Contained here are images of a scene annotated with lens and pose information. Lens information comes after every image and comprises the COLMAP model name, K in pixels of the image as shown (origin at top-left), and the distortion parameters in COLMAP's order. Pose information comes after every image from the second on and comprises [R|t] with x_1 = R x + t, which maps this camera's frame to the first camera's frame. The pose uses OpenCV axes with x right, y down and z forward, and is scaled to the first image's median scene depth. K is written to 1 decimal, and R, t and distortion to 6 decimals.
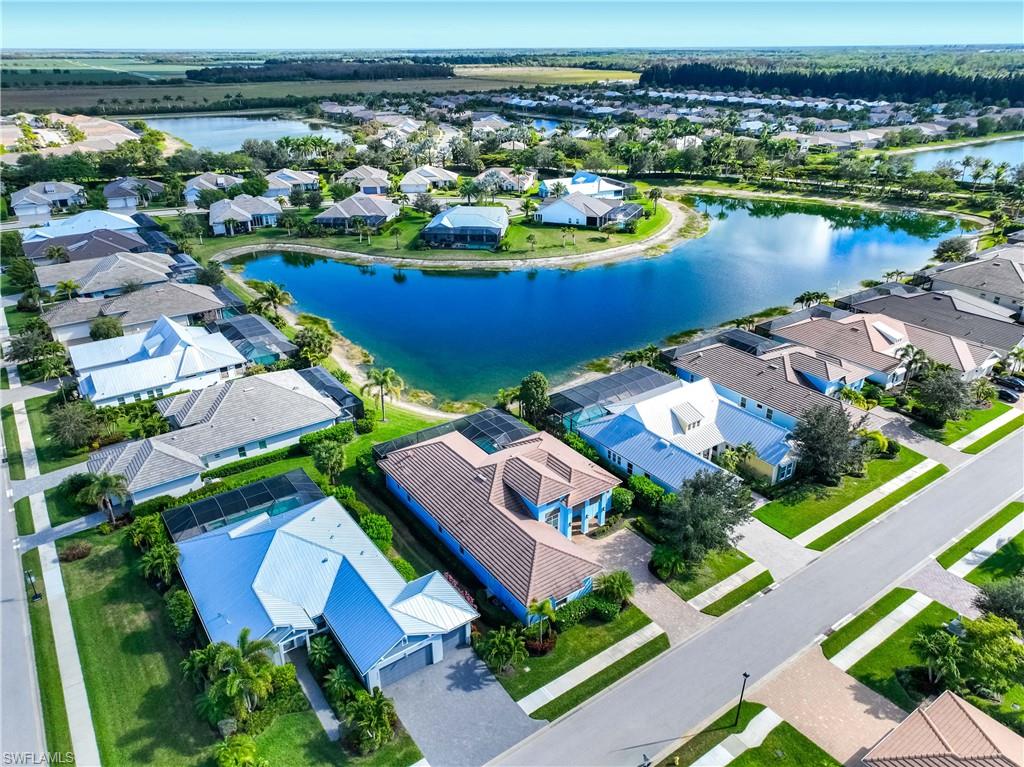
lens RADIAL K [[717.2, 0, 512.0], [0, 717.2, 383.5], [0, 0, 1]] dist [0.017138, 0.001586]
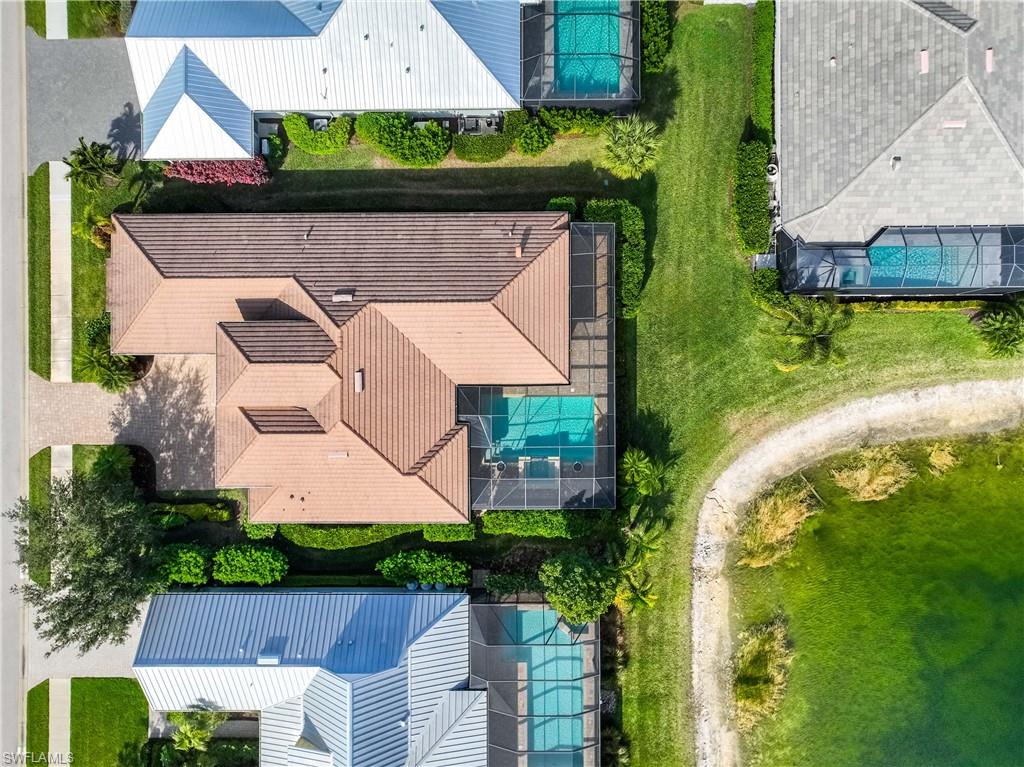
lens RADIAL K [[717.2, 0, 512.0], [0, 717.2, 383.5], [0, 0, 1]] dist [0.017138, 0.001586]
pose [[-0.574942, 0.817991, 0.018223, -0.078325], [-0.332105, -0.253666, 0.908493, -0.482490], [0.747762, 0.516279, 0.417503, 0.954768]]
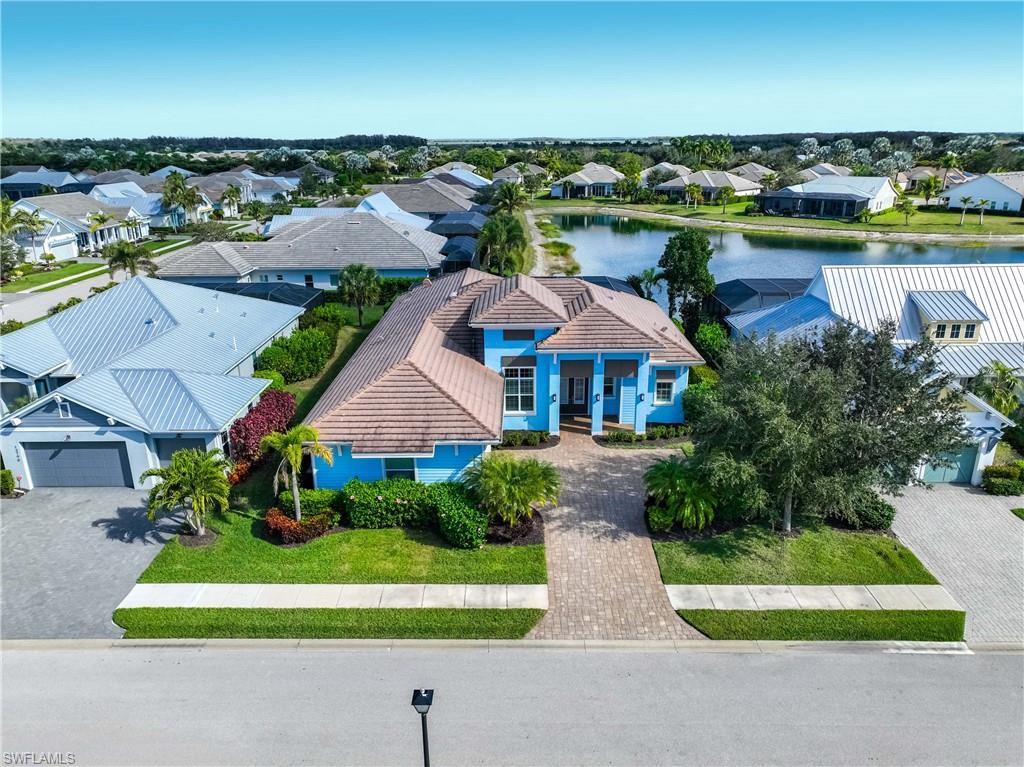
lens RADIAL K [[717.2, 0, 512.0], [0, 717.2, 383.5], [0, 0, 1]] dist [0.017138, 0.001586]
pose [[0.811295, 0.191596, -0.552350, 0.356610], [-0.248565, 0.968173, -0.029259, 0.220070], [0.529165, 0.161032, 0.833099, 0.584566]]
